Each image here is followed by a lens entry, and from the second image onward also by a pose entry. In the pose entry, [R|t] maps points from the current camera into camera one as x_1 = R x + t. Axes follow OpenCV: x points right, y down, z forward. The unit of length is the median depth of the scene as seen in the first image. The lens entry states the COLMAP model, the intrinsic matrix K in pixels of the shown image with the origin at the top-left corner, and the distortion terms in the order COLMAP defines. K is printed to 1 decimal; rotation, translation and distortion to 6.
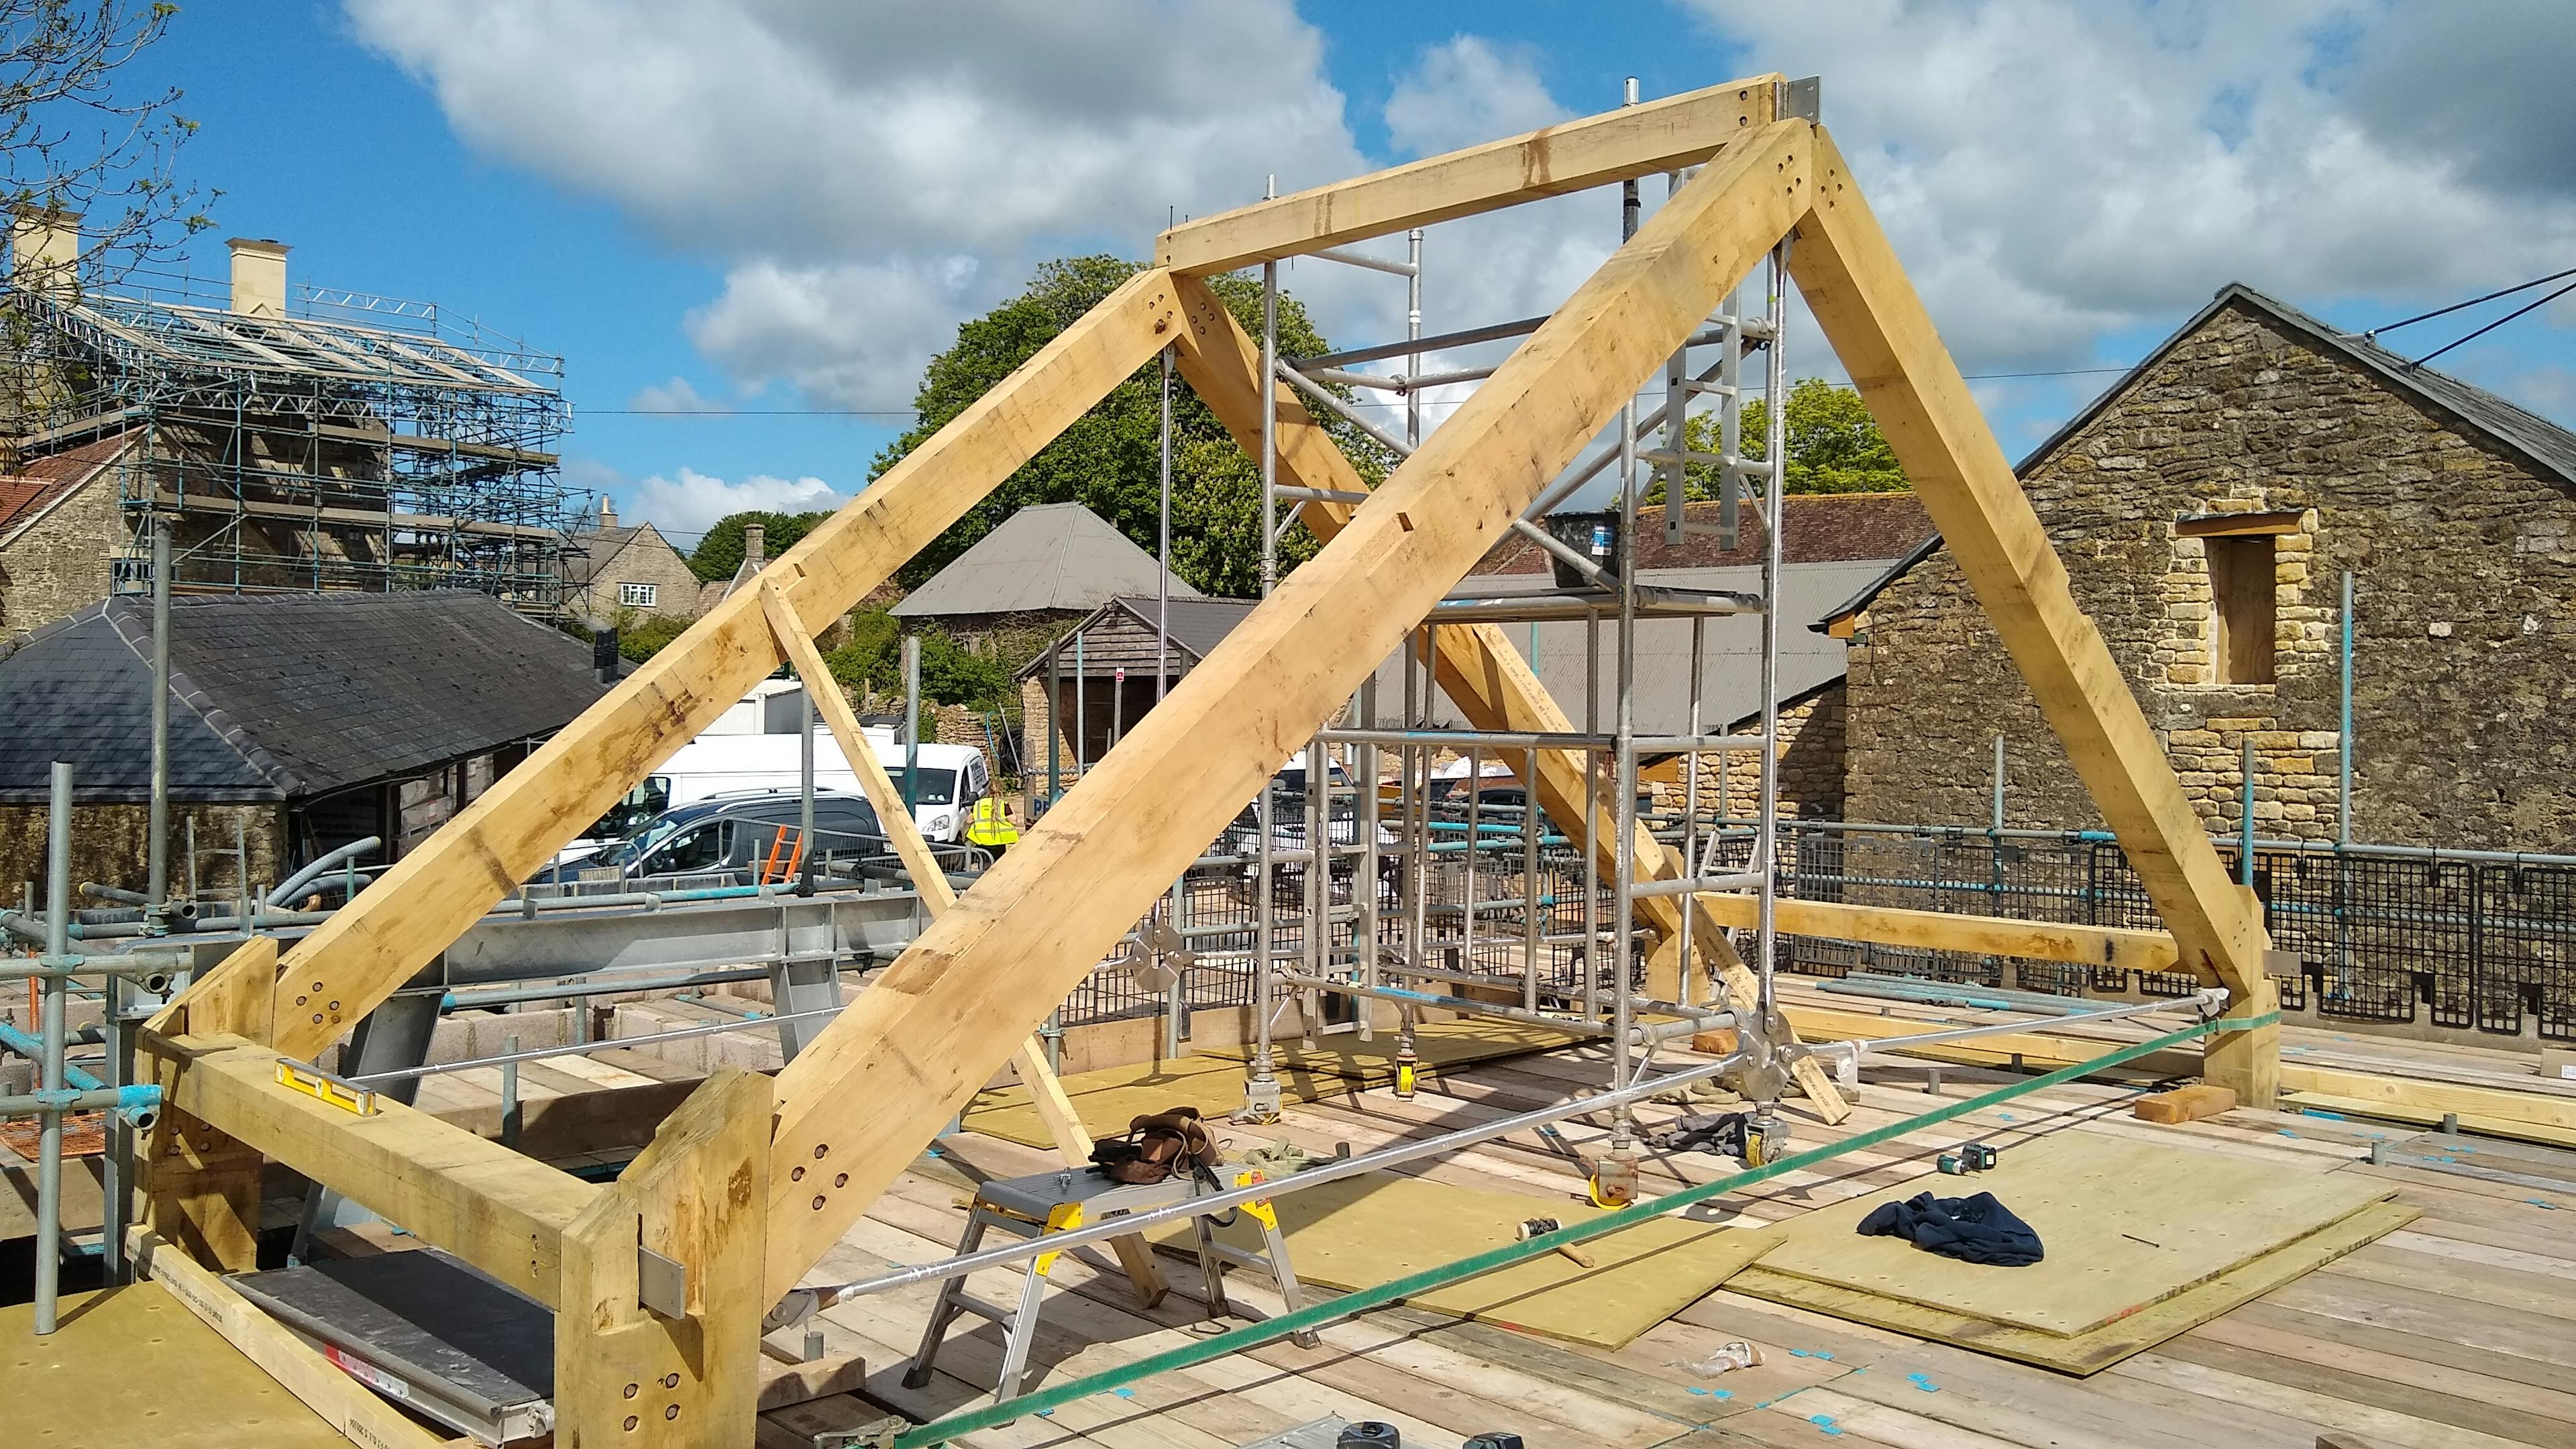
lens RADIAL K [[1955.7, 0, 1288.0], [0, 1955.7, 724.5], [0, 0, 1]] dist [0.002746, -0.000710]
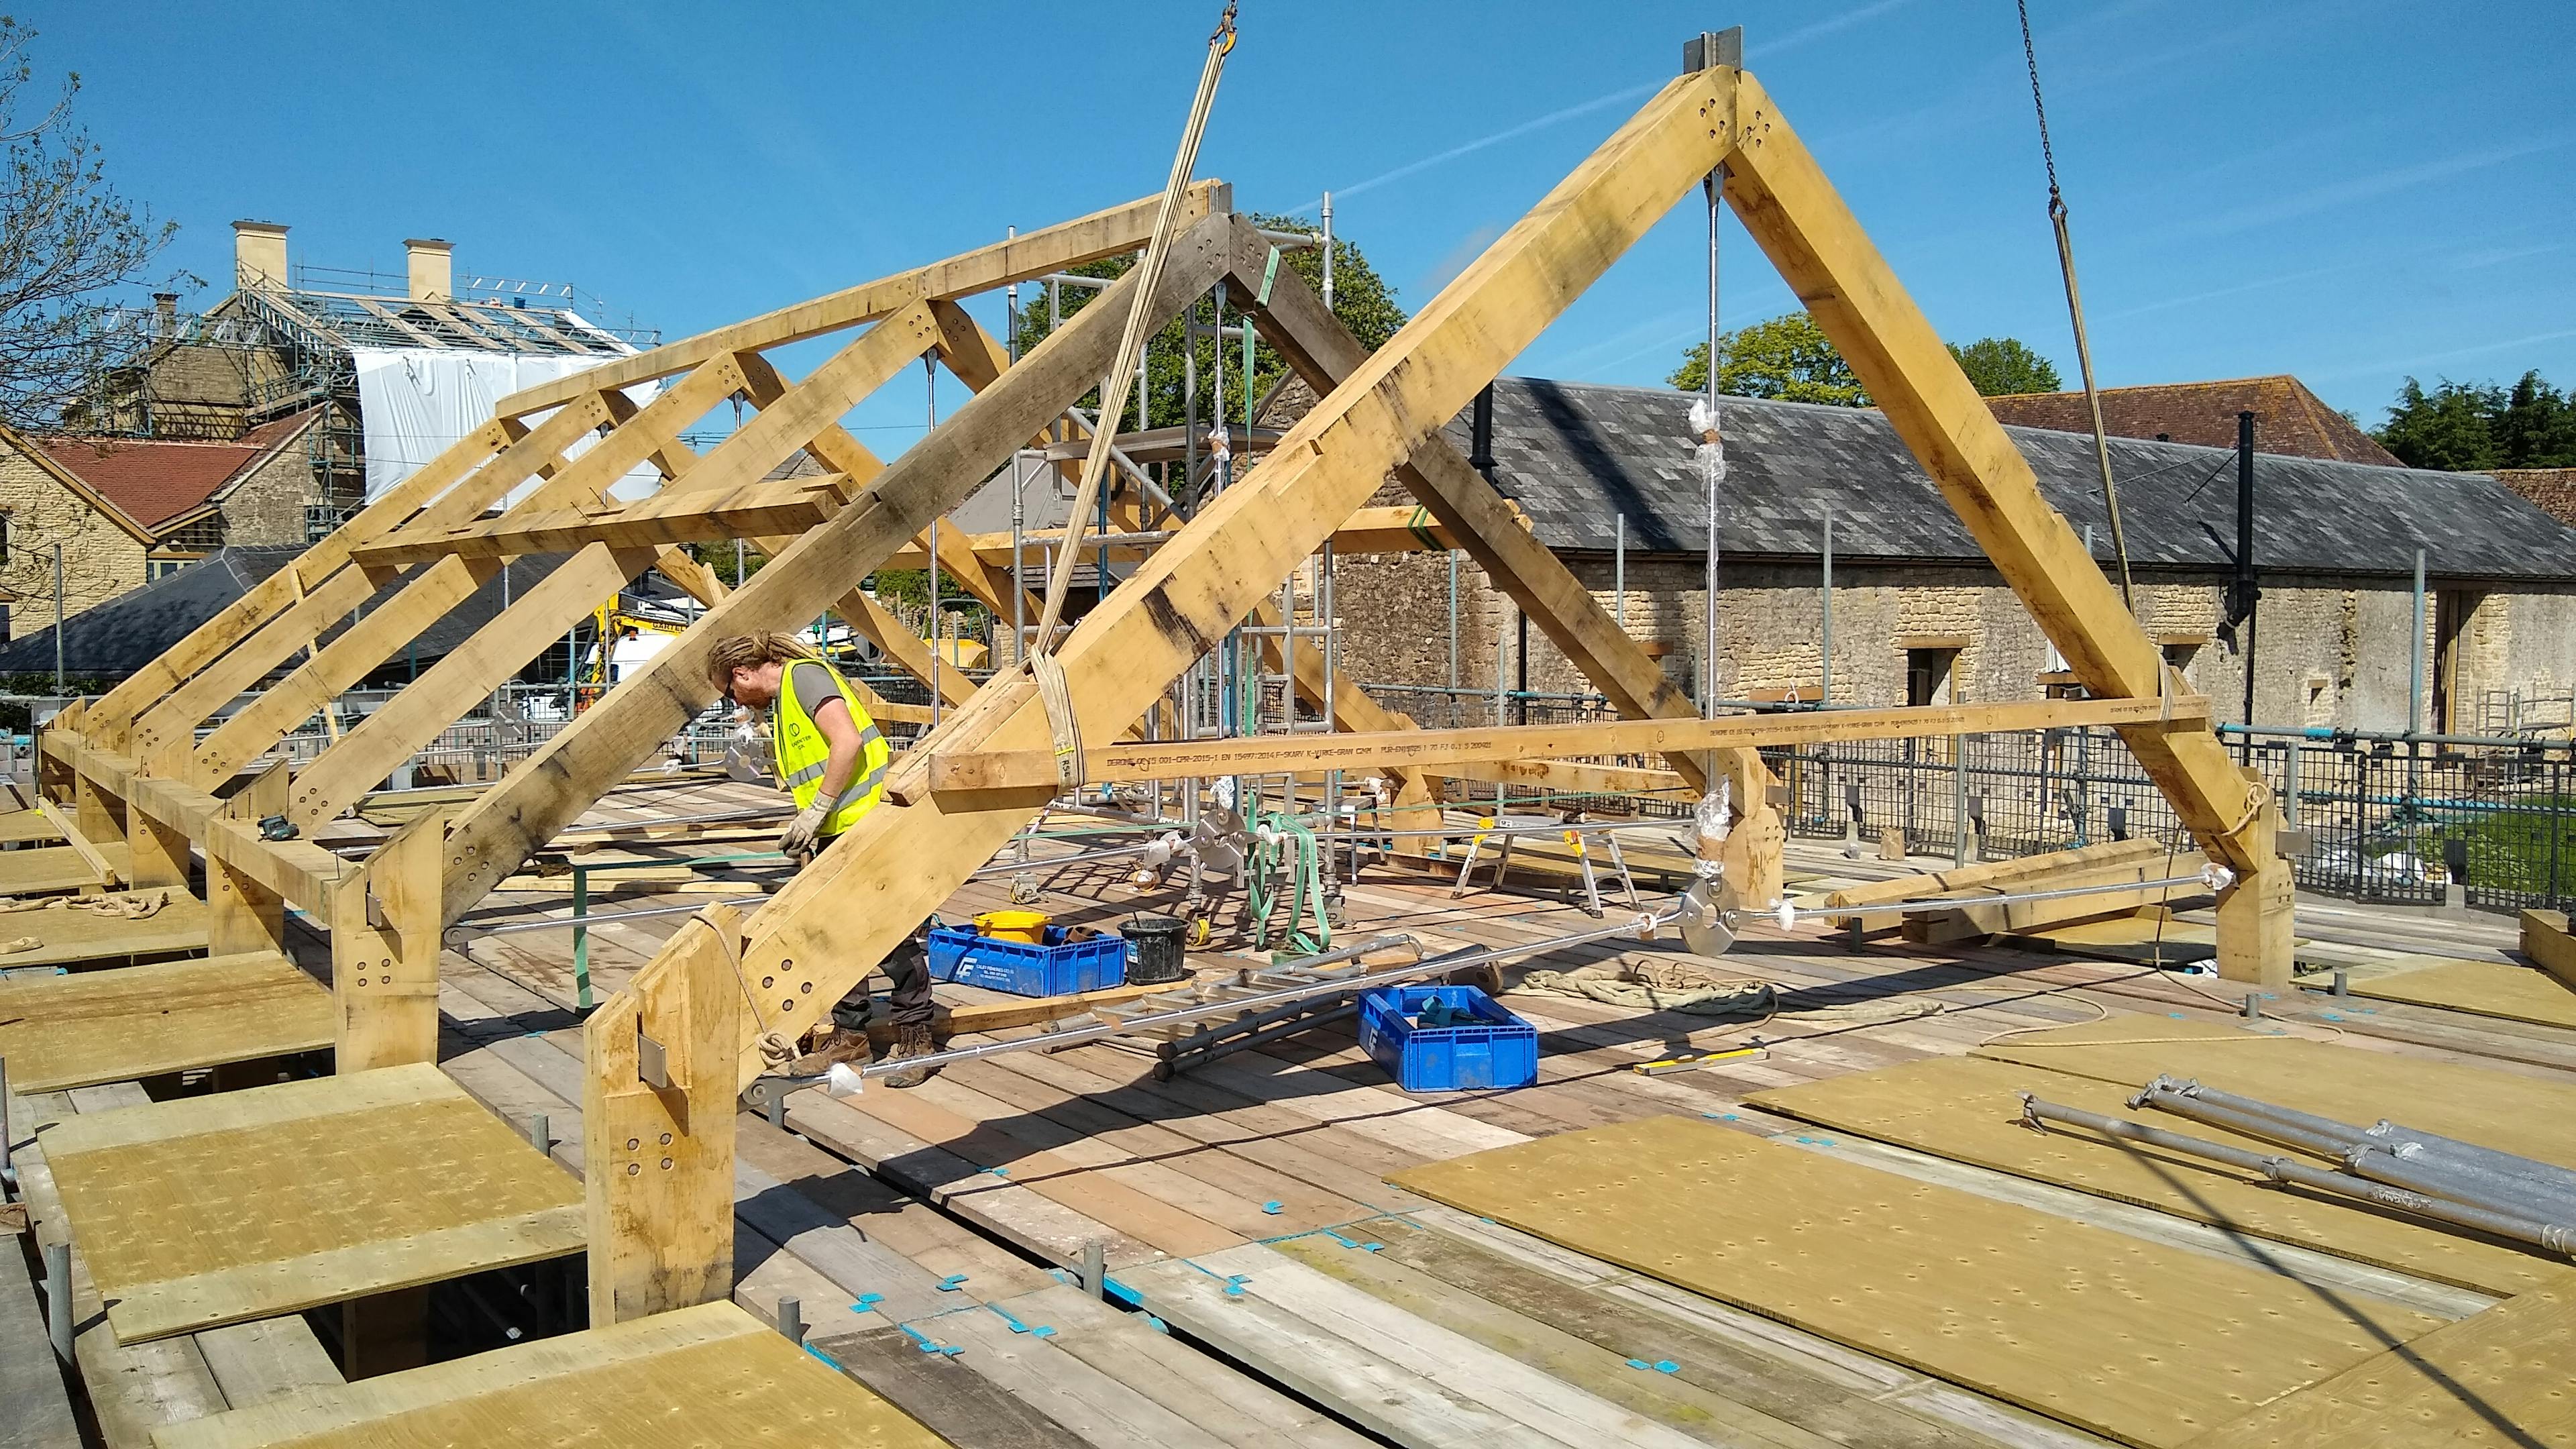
lens RADIAL K [[2006.6, 0, 1345.2], [0, 2006.6, 714.9], [0, 0, 1]] dist [0.007104, 0.006117]
pose [[0.992962, -0.005154, -0.118319, 0.221109], [0.010114, 0.999093, 0.041363, 0.004731], [0.117998, -0.042269, 0.992114, -0.225656]]
